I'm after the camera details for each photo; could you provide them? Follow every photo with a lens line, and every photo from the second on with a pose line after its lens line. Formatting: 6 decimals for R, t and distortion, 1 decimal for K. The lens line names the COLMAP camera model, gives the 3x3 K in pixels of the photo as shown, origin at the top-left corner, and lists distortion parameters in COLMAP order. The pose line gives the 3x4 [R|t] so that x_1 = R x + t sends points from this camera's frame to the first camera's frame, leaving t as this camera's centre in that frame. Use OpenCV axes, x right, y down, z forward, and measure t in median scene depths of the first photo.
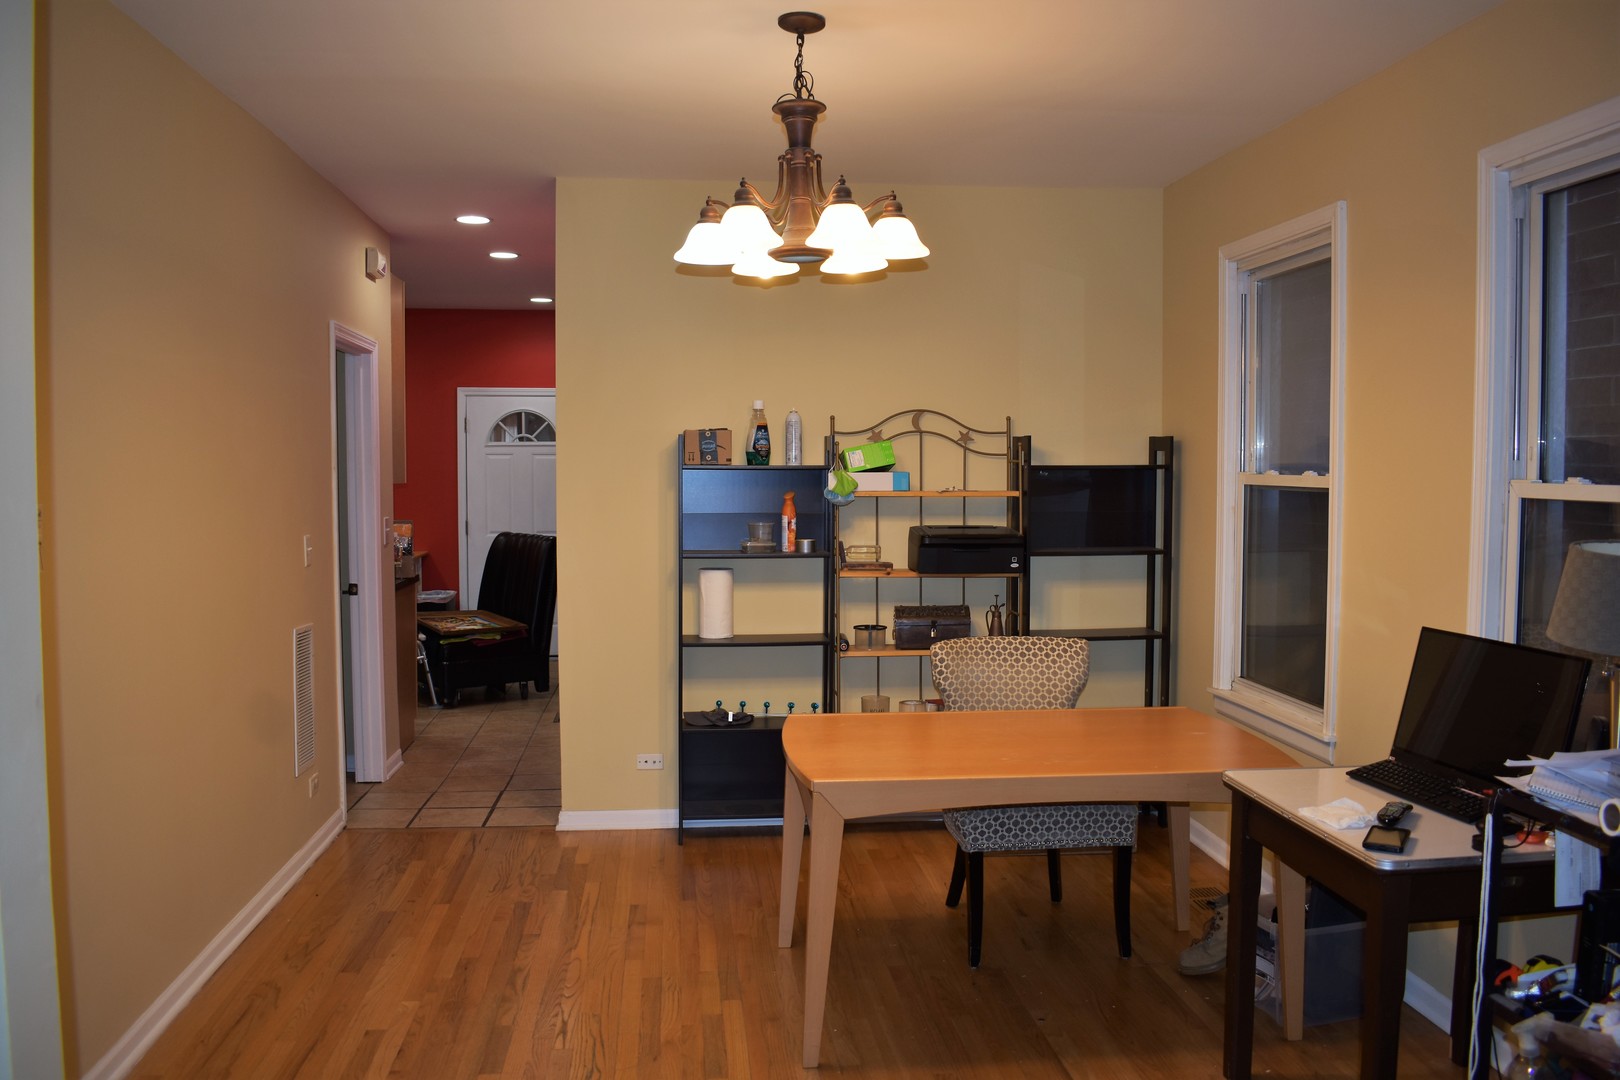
lens RADIAL K [[1272.7, 0, 810.0], [0, 1272.7, 540.0], [0, 0, 1]] dist [-0.096679, 0.015435]
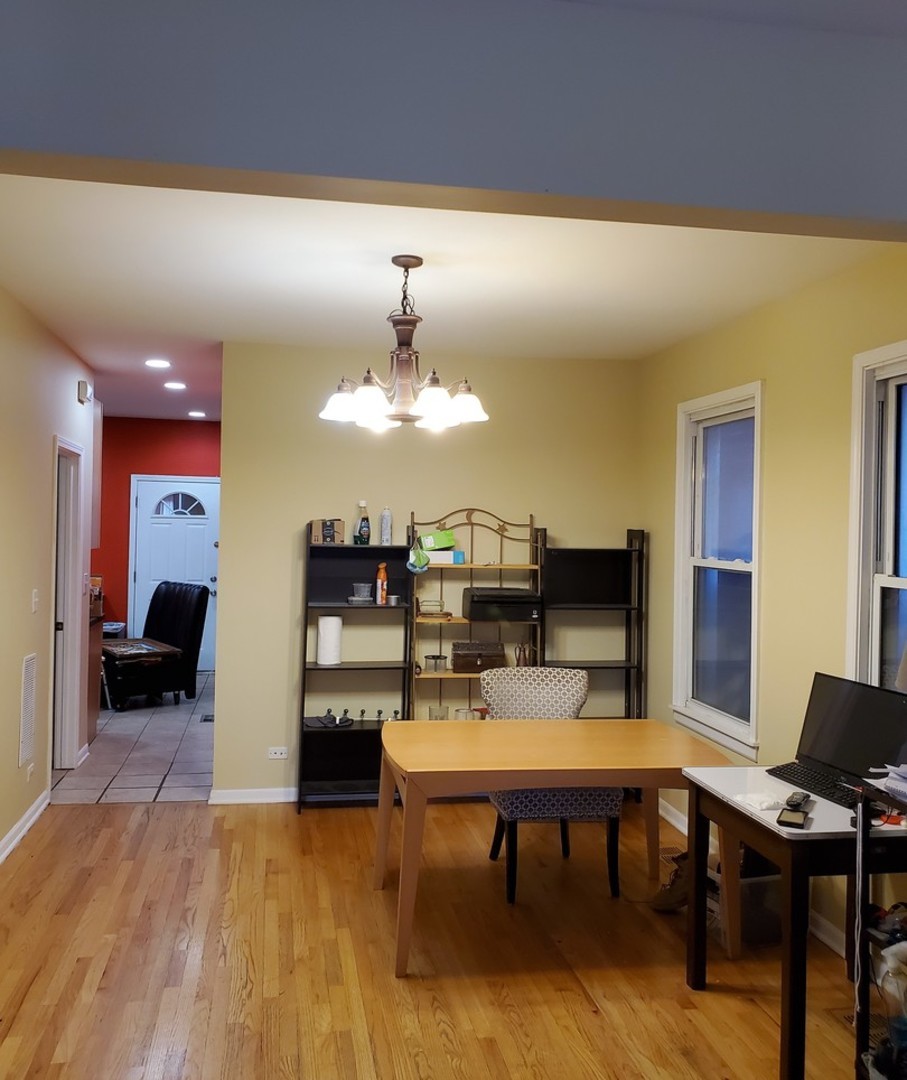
lens RADIAL K [[942.0, 0, 428.8], [0, 942.0, 513.4], [0, 0, 1]] dist [0.089018, -0.114704]
pose [[0.997896, 0.021514, 0.061159, -0.034275], [-0.017297, 0.997490, -0.068658, -0.024554], [-0.062483, 0.067456, 0.995764, -0.094419]]
